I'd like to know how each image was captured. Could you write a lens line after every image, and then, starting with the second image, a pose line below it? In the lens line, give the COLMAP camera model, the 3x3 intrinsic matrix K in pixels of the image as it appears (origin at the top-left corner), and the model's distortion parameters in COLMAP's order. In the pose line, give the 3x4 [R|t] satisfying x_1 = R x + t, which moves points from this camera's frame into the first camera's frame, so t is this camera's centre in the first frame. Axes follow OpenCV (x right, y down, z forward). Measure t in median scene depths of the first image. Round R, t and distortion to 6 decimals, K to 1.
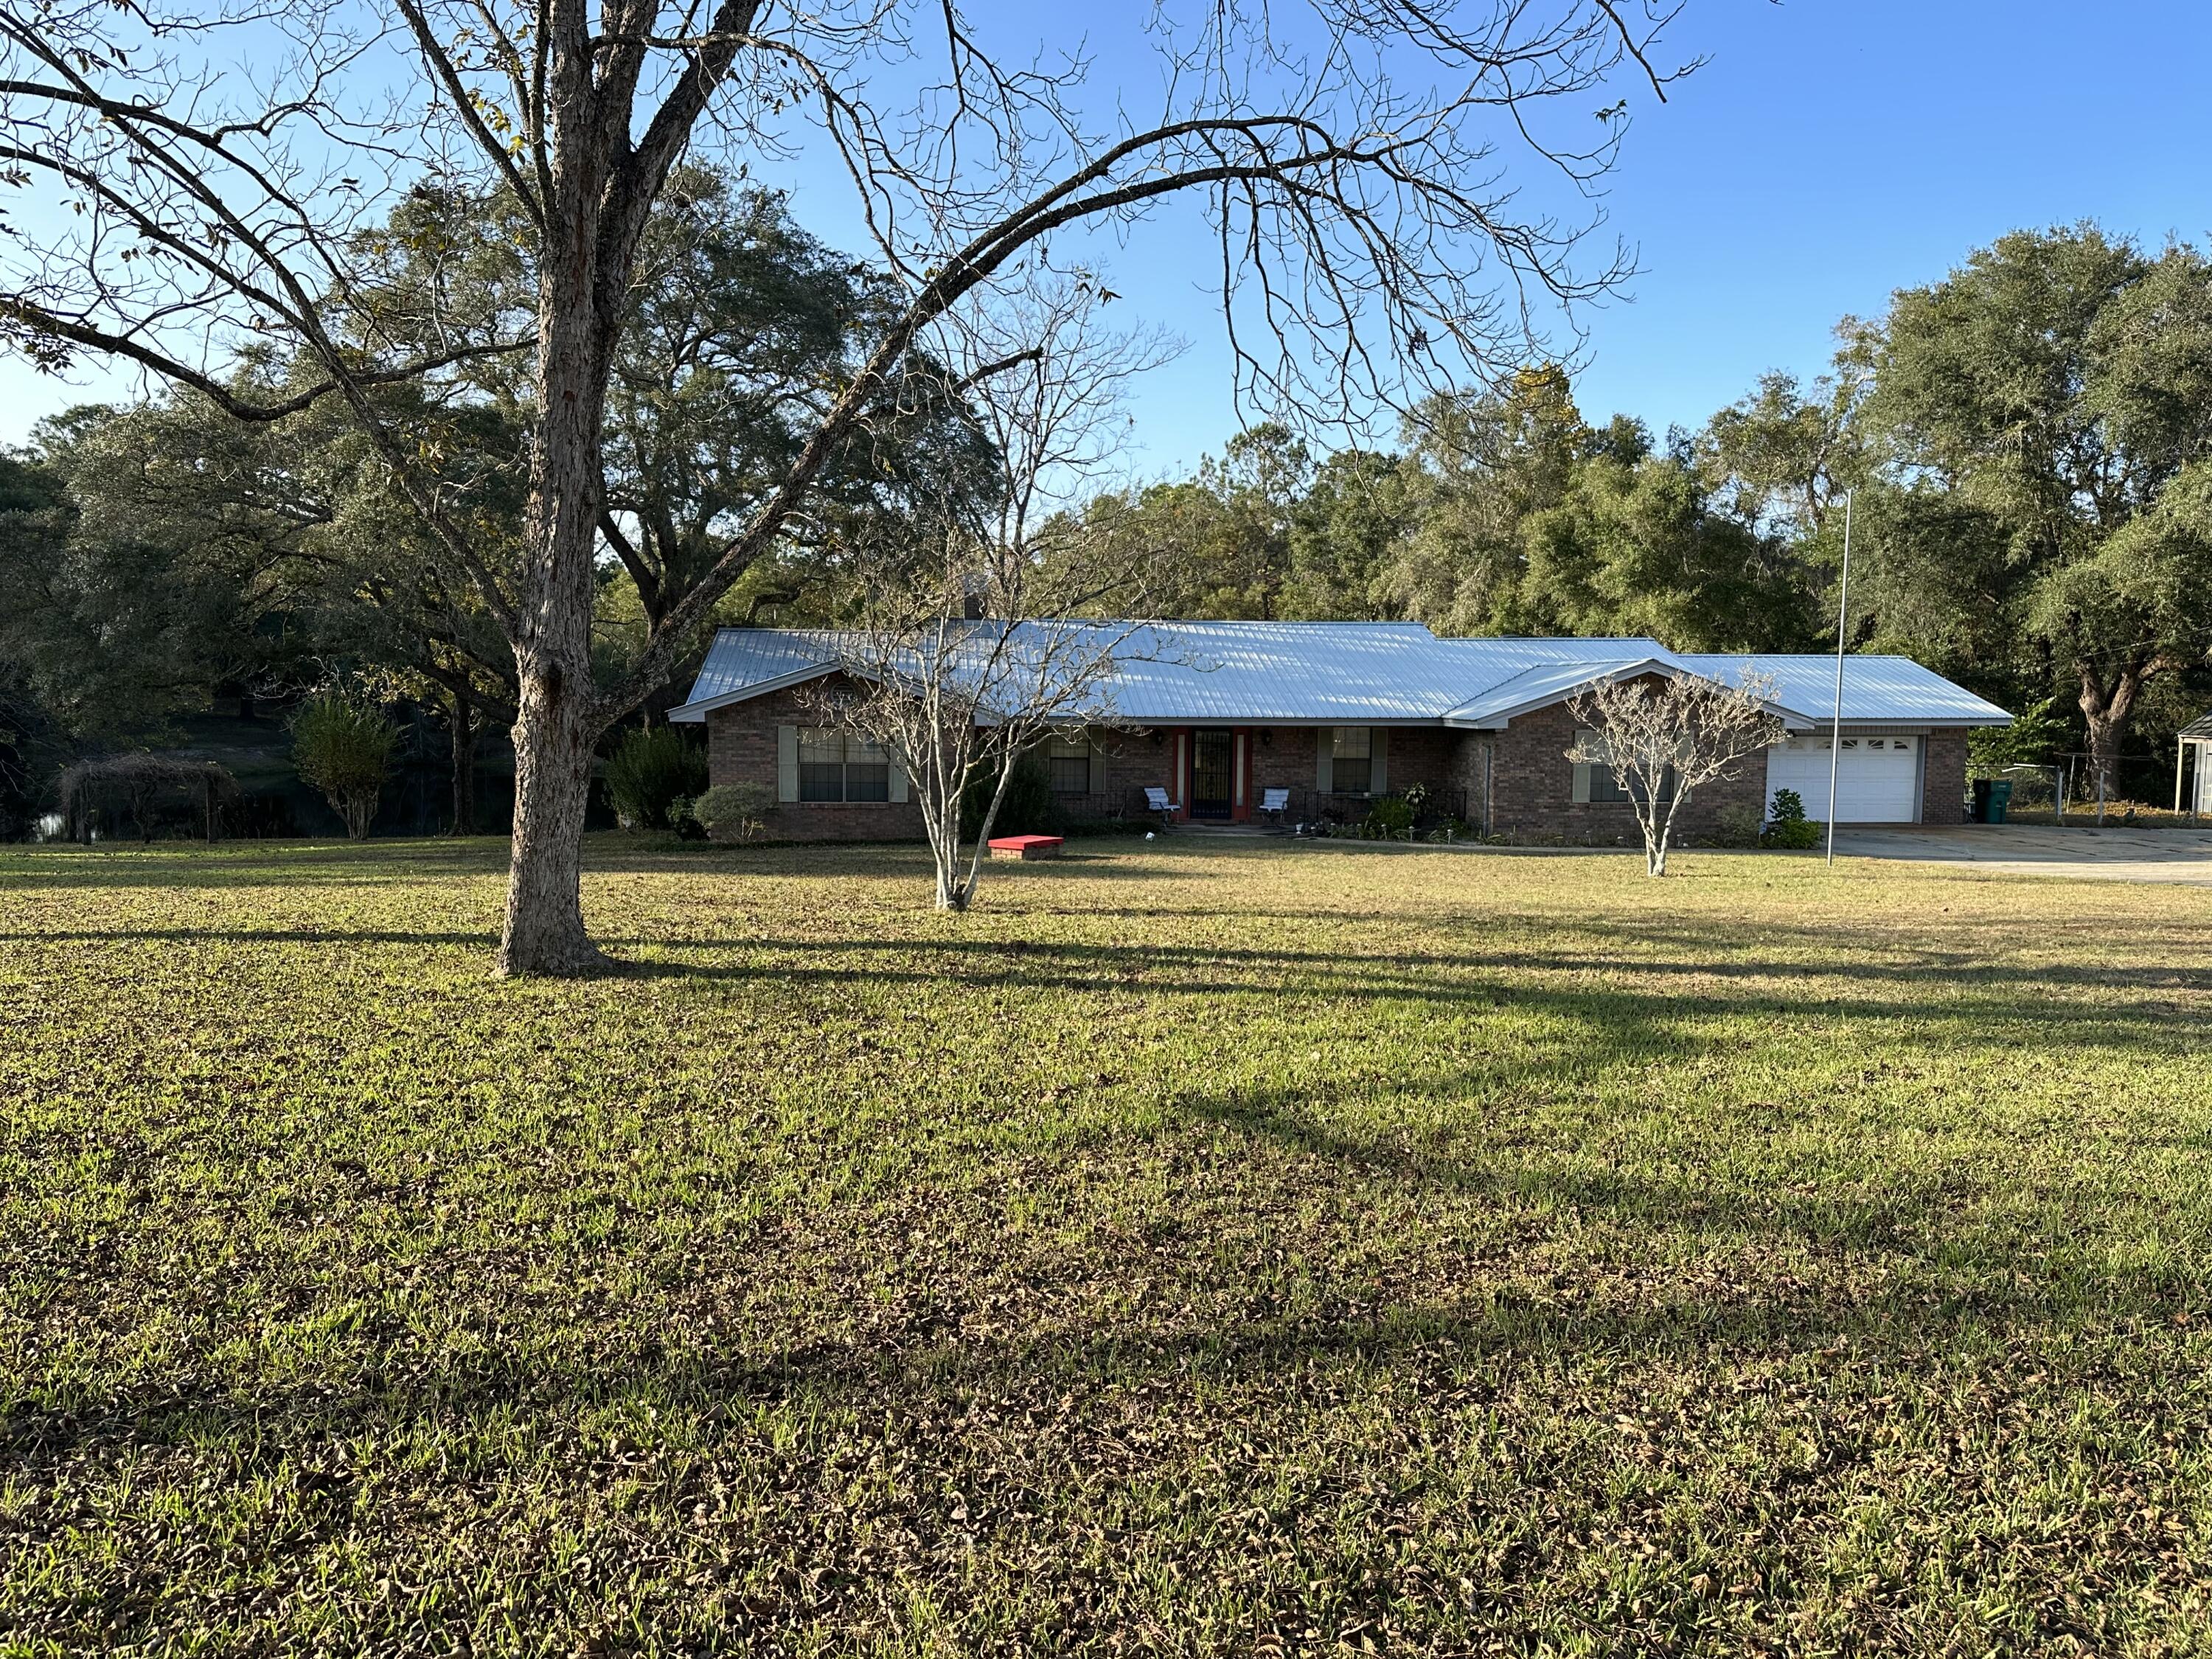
lens RADIAL K [[1578.5, 0, 1111.2], [0, 1578.5, 818.3], [0, 0, 1]] dist [0.057257, -0.071223]
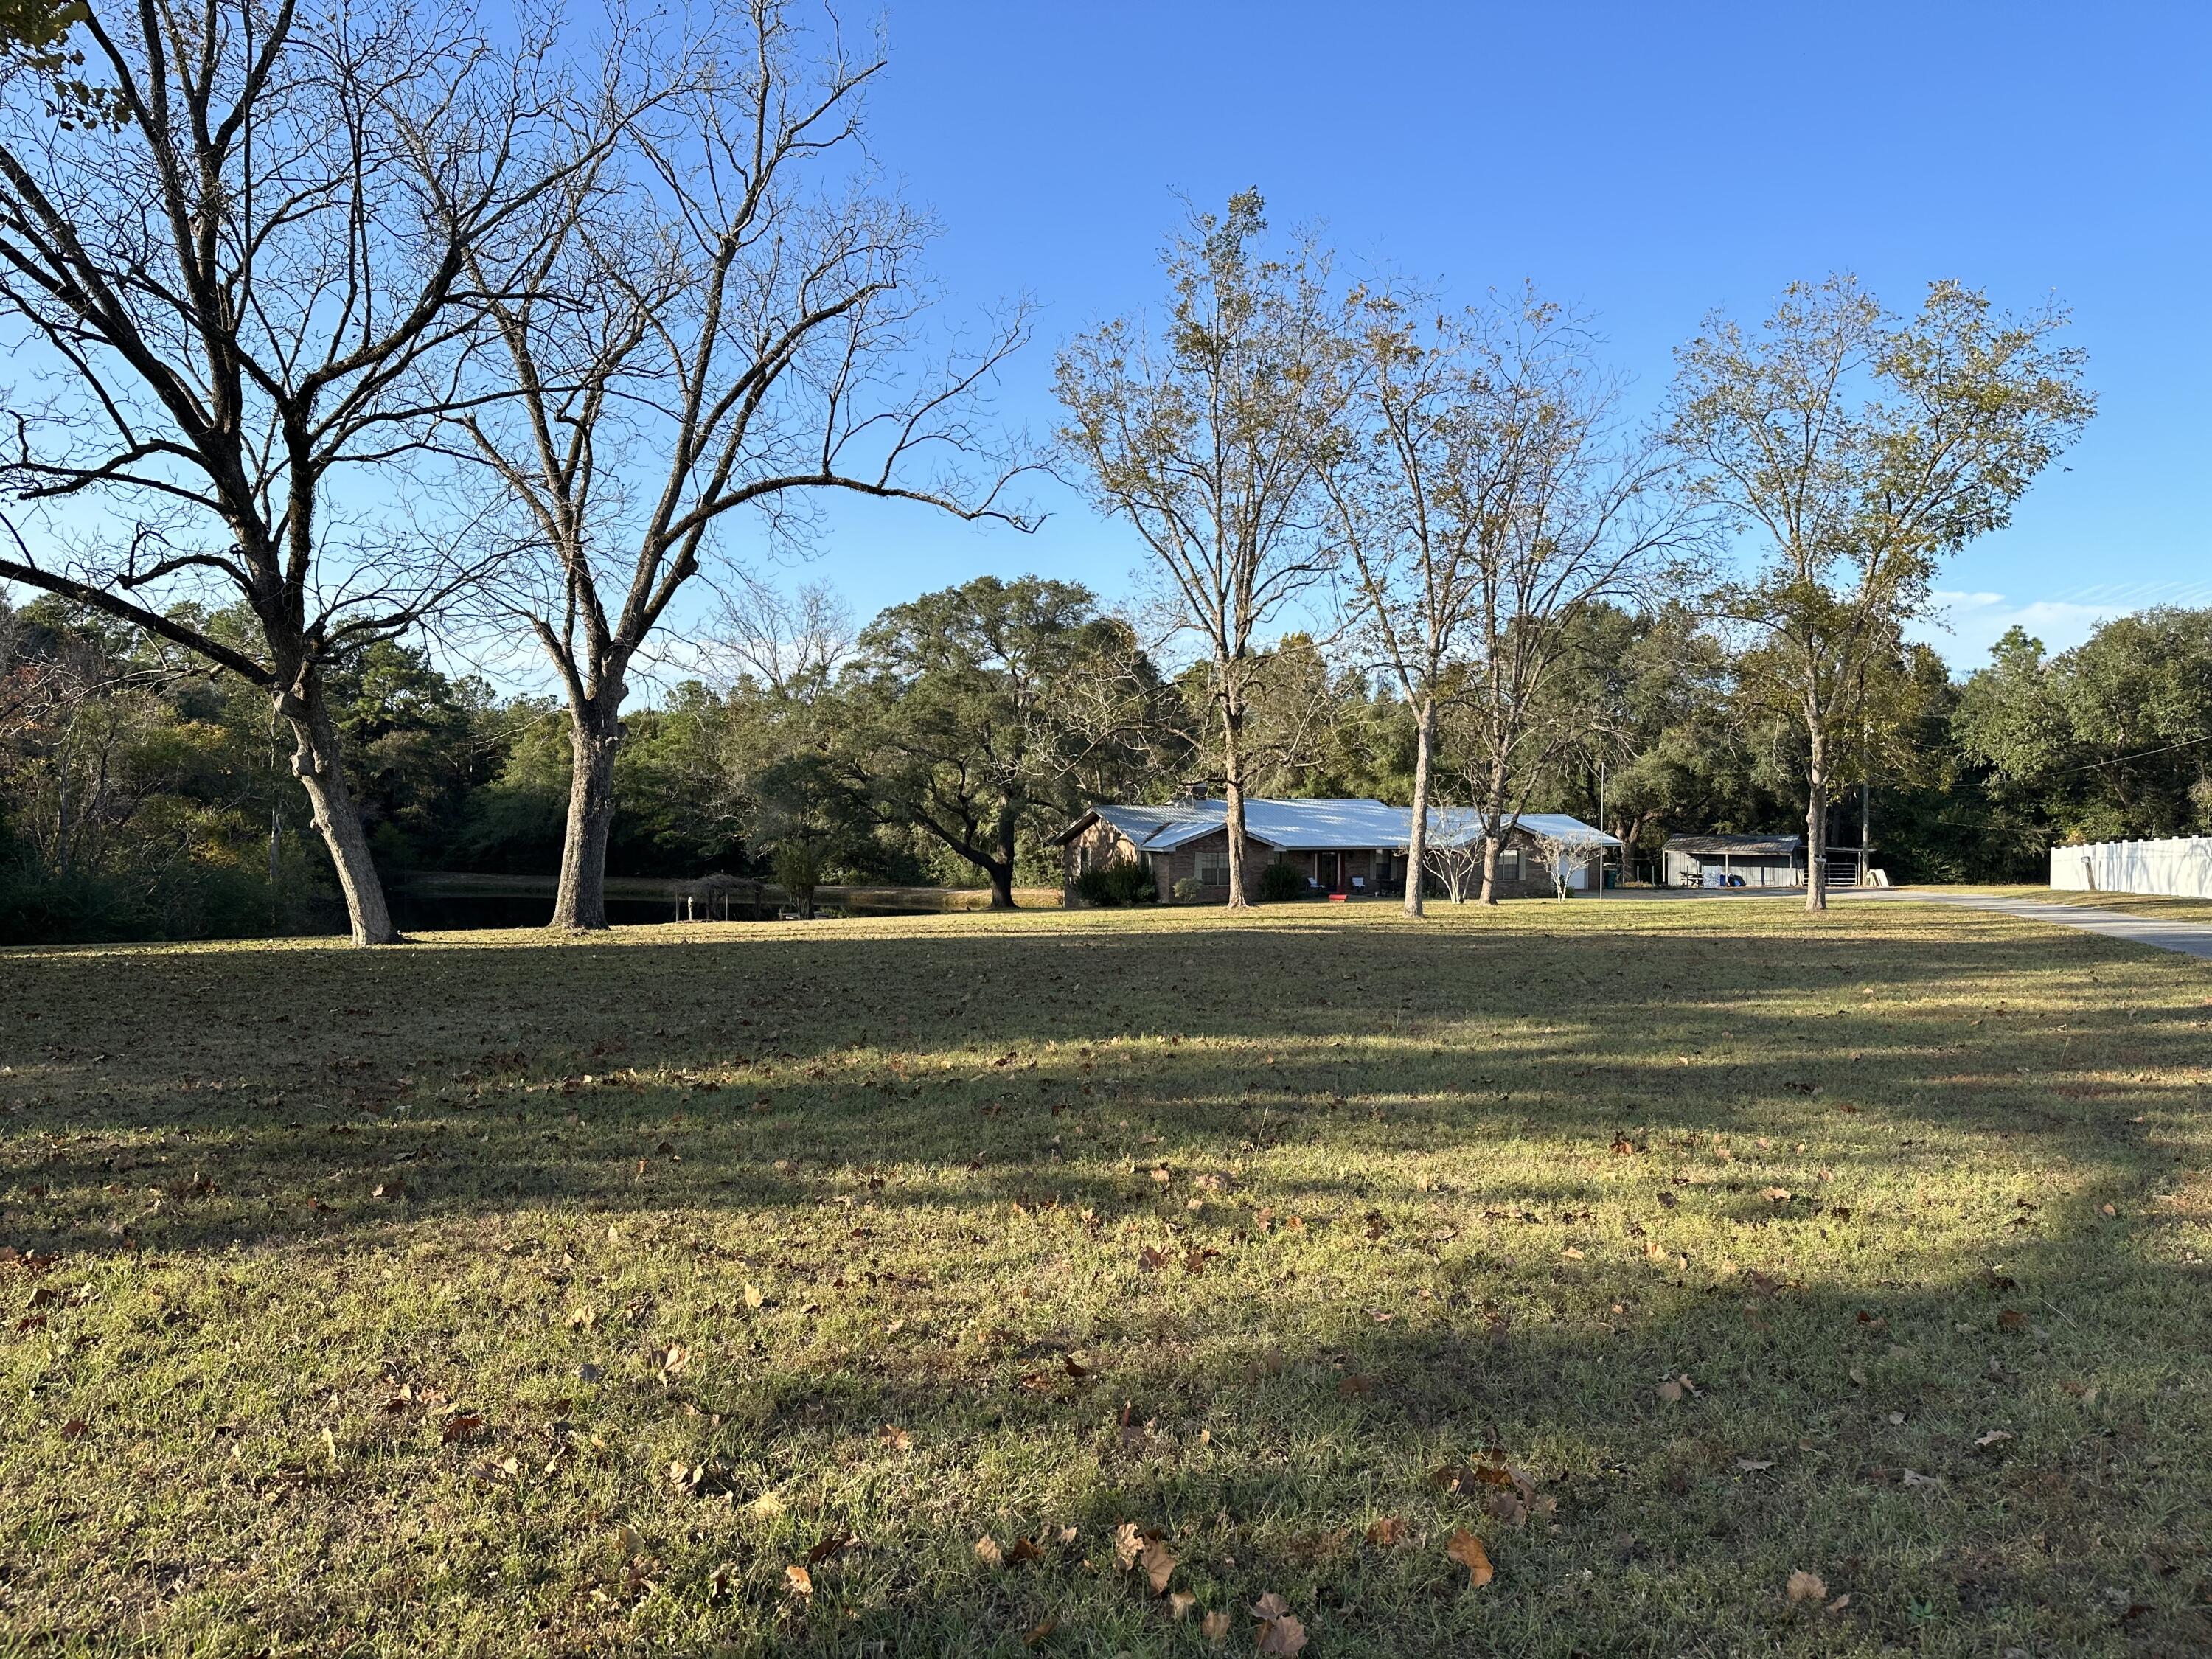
lens RADIAL K [[1578.2, 0, 1127.5], [0, 1578.2, 785.6], [0, 0, 1]] dist [0.048295, -0.022638]
pose [[0.941698, 0.001036, 0.336459, -1.570491], [0.031789, 0.995248, -0.092038, 0.078345], [-0.334955, 0.097367, 0.937190, -1.641737]]
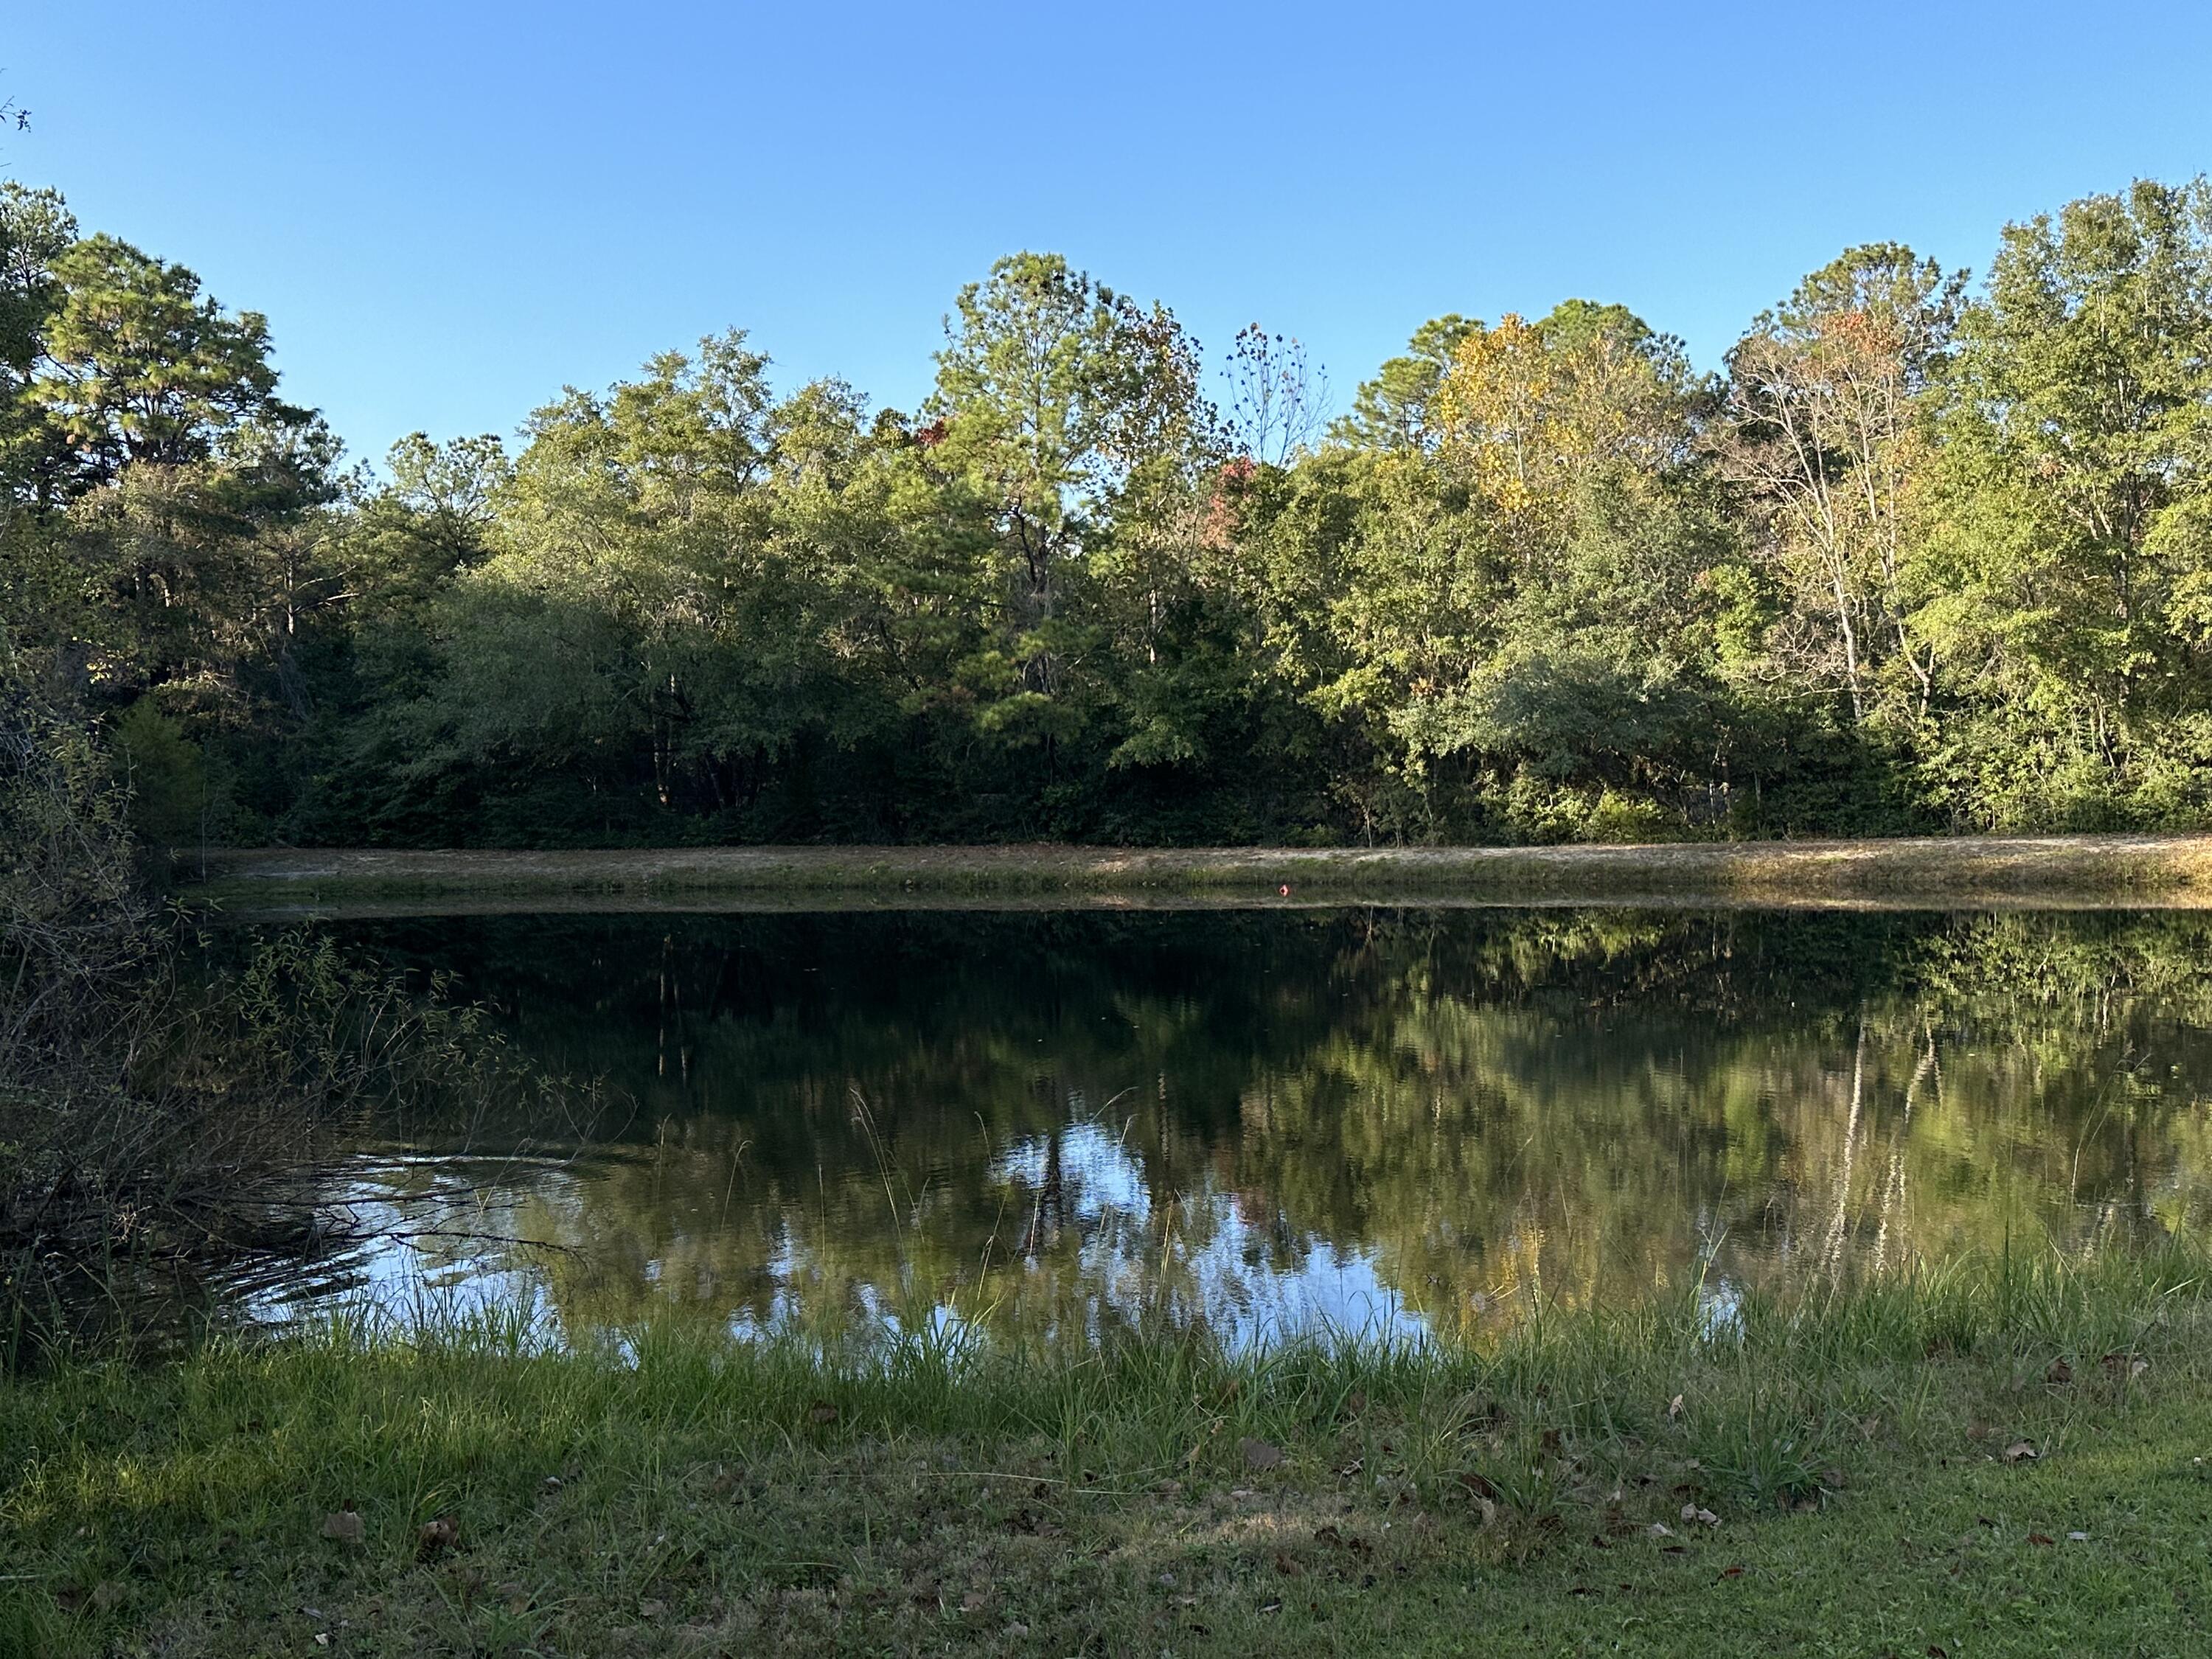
lens RADIAL K [[2188.8, 0, 1097.3], [0, 2188.8, 817.8], [0, 0, 1]] dist [0.051576, 0.000000]
pose [[0.933504, -0.034573, 0.356895, -2.105896], [0.062111, 0.995886, -0.065986, -0.025223], [-0.353145, 0.083766, 0.931811, 2.236891]]
